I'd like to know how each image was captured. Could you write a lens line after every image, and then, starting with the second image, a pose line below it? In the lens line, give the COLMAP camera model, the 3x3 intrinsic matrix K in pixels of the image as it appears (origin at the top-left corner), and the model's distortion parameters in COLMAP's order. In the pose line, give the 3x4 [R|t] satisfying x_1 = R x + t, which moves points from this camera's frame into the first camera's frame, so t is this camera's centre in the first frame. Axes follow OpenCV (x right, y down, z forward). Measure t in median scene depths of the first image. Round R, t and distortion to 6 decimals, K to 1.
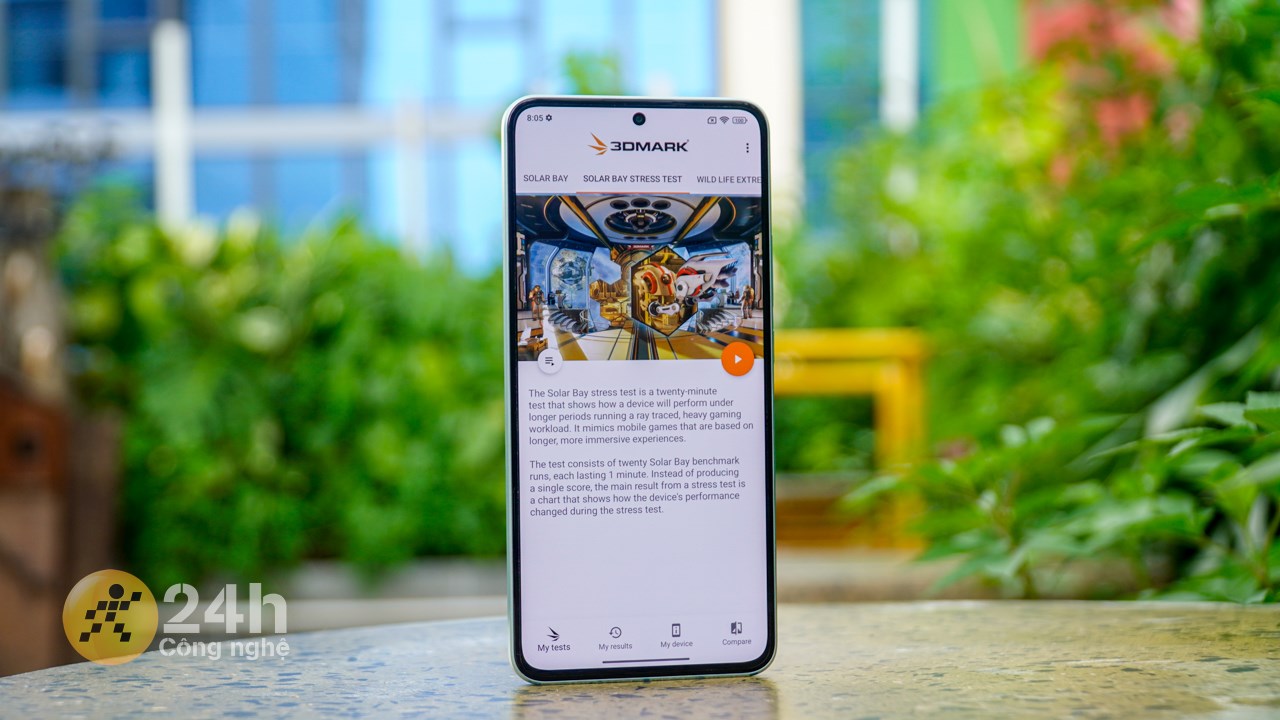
lens RADIAL K [[2110.4, 0, 640.0], [0, 2110.4, 360.0], [0, 0, 1]] dist [-0.024905, -0.007992]
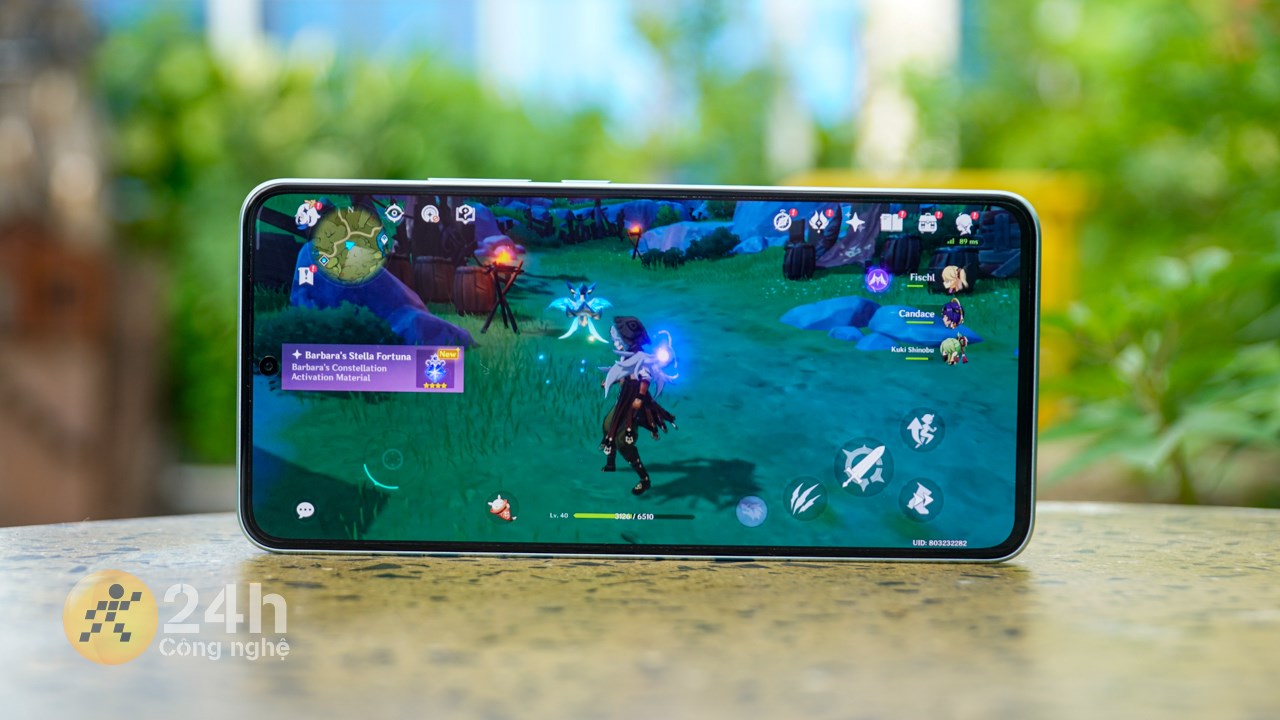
lens RADIAL K [[2398.8, 0, 640.0], [0, 2398.8, 360.0], [0, 0, 1]] dist [-0.228425, -0.015162]
pose [[0.998459, 0.027577, -0.048162, 0.036192], [-0.024610, 0.997825, 0.061145, 0.020092], [0.049743, -0.059865, 0.996966, 0.185083]]
